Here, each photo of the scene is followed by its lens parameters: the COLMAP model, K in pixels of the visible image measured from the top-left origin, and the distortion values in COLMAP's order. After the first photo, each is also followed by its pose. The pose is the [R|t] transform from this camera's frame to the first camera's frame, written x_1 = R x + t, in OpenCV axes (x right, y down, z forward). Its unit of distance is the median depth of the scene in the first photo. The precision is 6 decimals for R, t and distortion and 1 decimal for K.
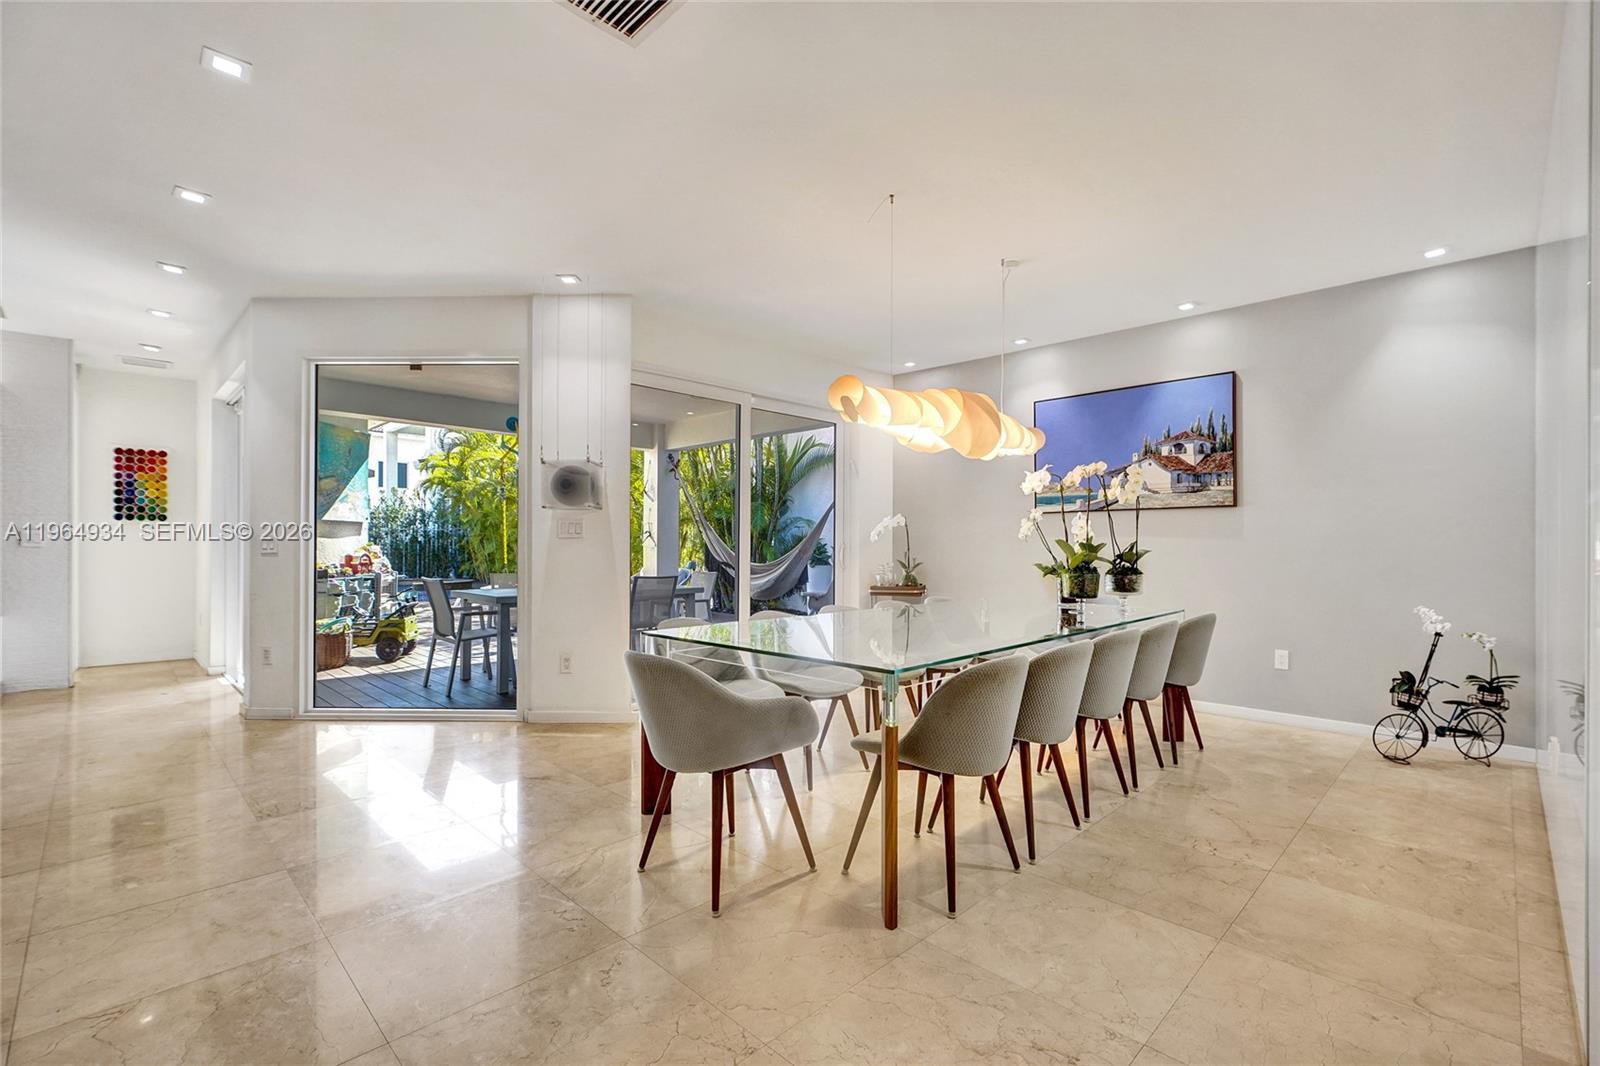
lens RADIAL K [[710.4, 0, 801.5], [0, 710.4, 531.2], [0, 0, 1]] dist [0.001311, 0.000980]
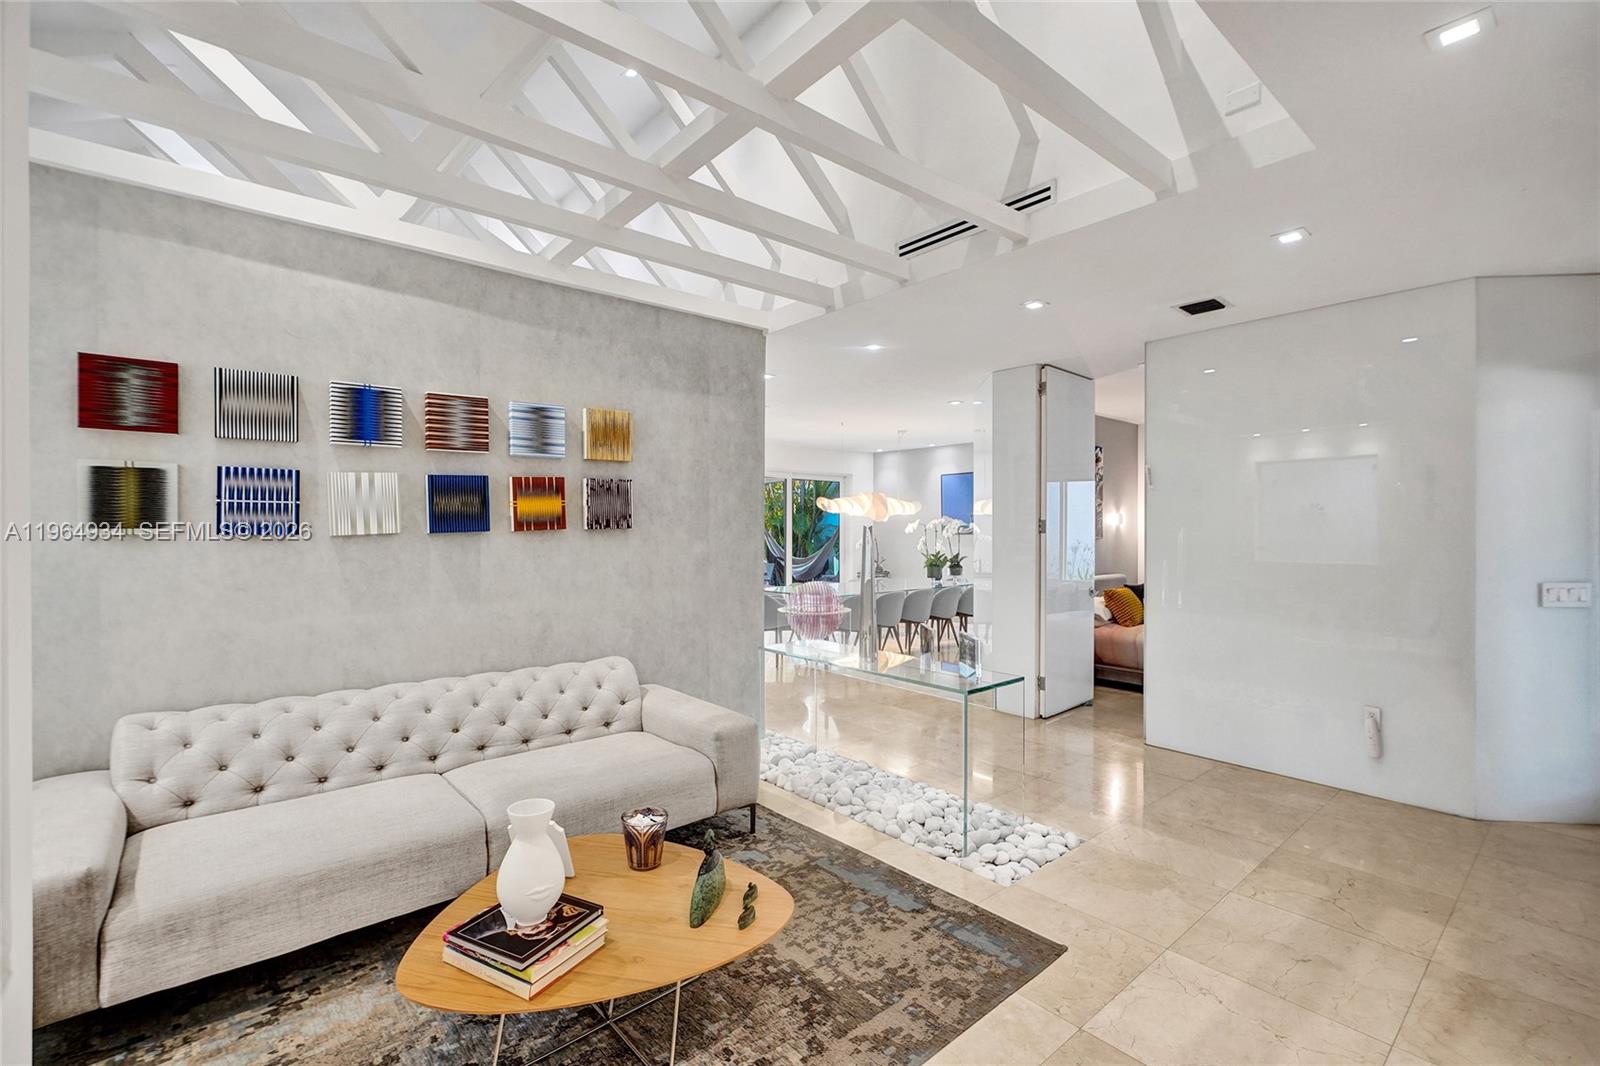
lens RADIAL K [[710.4, 0, 799.4], [0, 710.4, 525.3], [0, 0, 1]] dist [0.001311, 0.000980]
pose [[0.997209, 0.007007, -0.074334, 0.066311], [-0.006589, 0.999961, 0.005875, -0.041201], [0.074372, -0.005368, 0.997216, -0.673725]]
